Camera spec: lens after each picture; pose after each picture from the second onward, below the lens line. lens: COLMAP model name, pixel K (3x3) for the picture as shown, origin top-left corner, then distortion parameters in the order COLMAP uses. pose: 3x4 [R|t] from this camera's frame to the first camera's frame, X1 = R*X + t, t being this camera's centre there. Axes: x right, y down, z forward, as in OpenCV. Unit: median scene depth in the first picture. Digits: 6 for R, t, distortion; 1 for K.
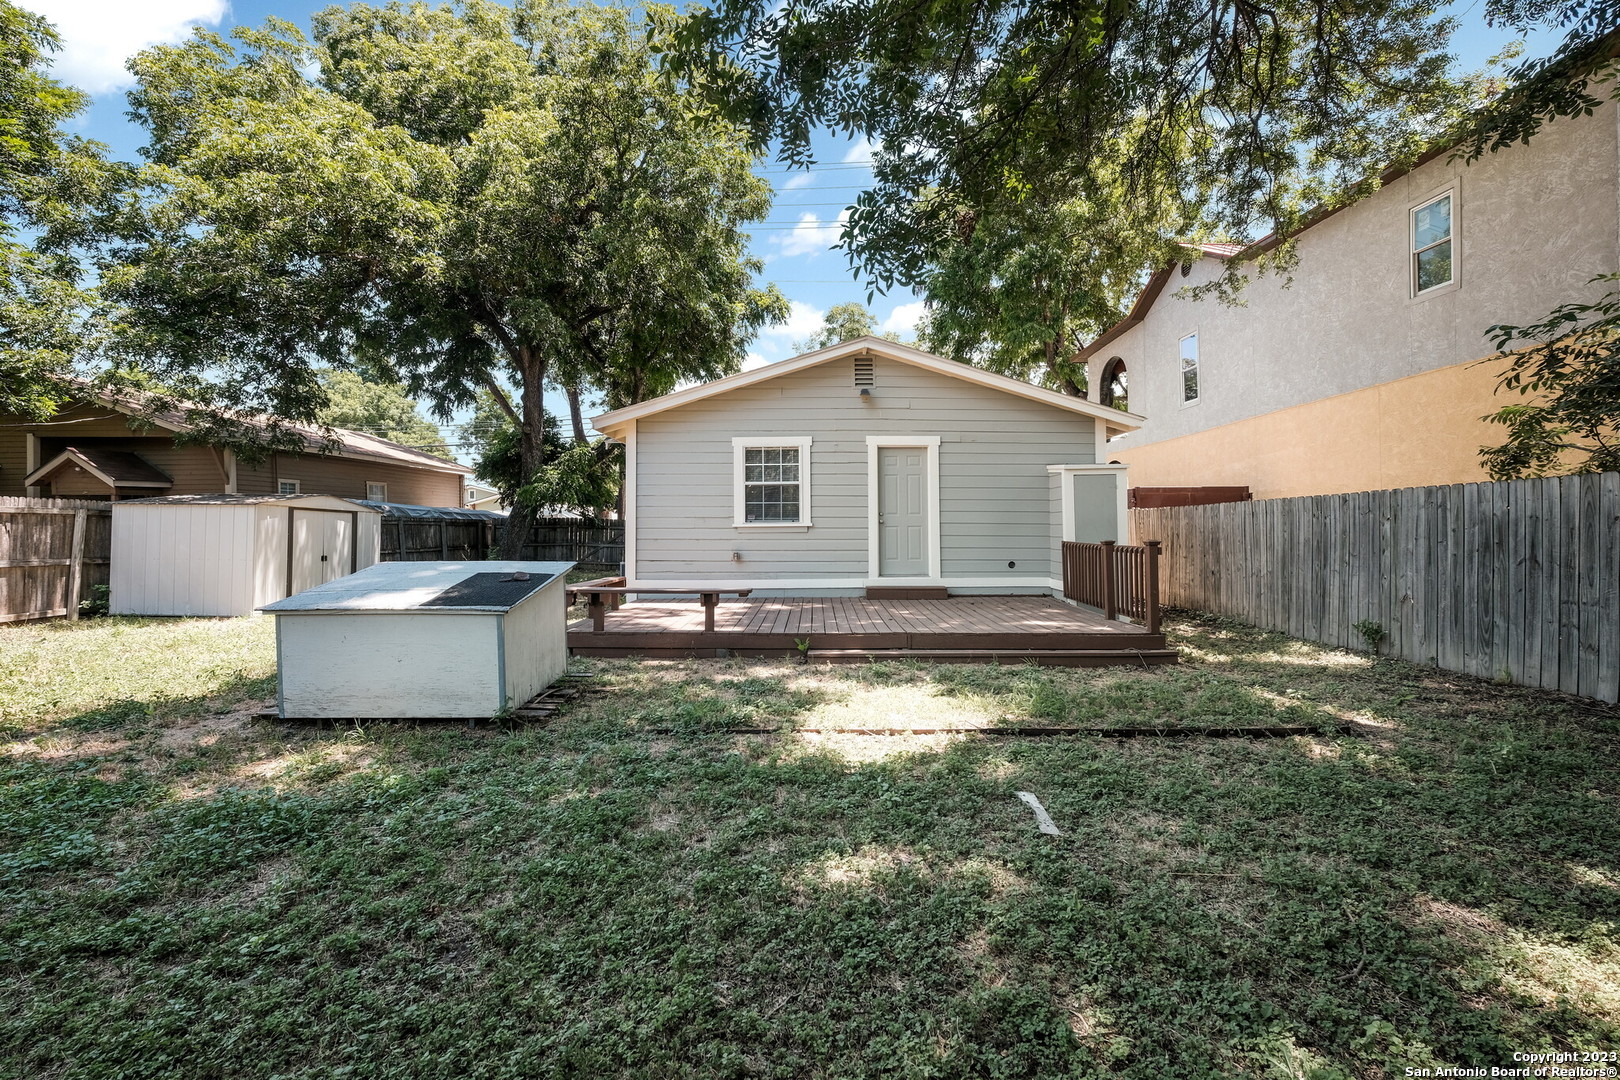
lens RADIAL K [[696.8, 0, 813.2], [0, 696.8, 526.8], [0, 0, 1]] dist [0.007022, 0.001026]
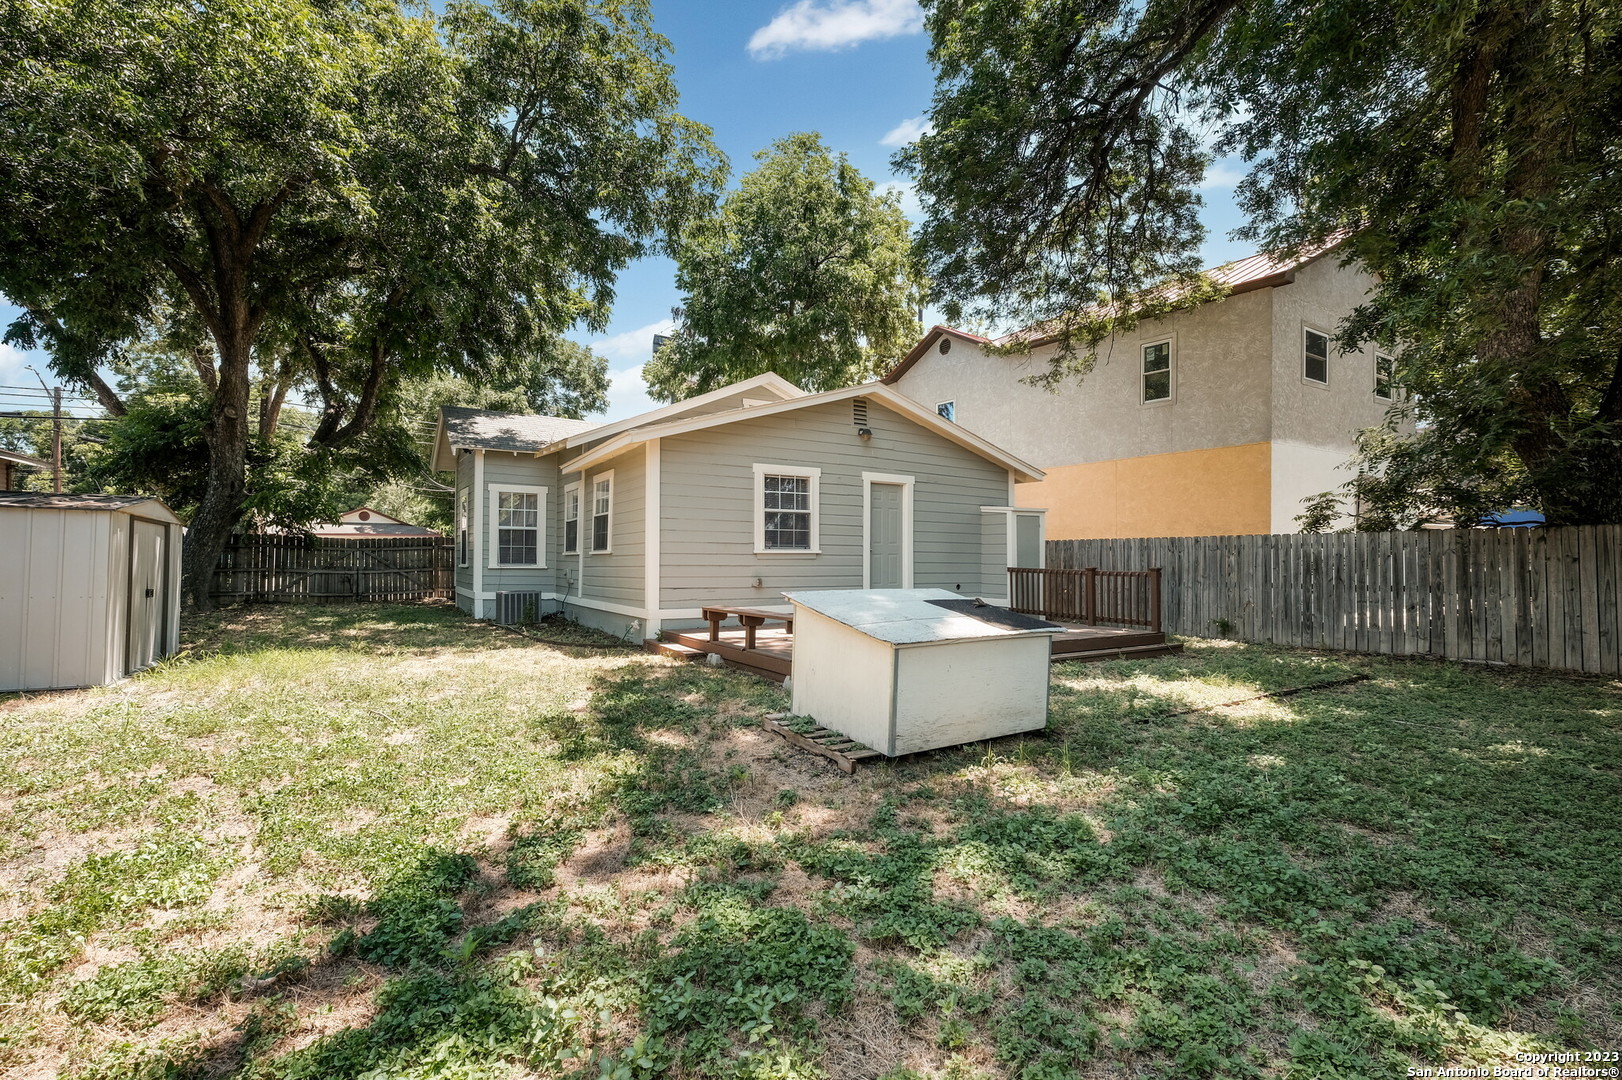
lens RADIAL K [[697.7, 0, 816.8], [0, 697.7, 557.0], [0, 0, 1]] dist [0.007022, 0.001026]
pose [[0.849961, 0.007583, 0.526791, -0.563087], [-0.012456, 0.999906, 0.005704, -0.001126], [-0.526698, -0.011409, 0.849976, 0.102956]]
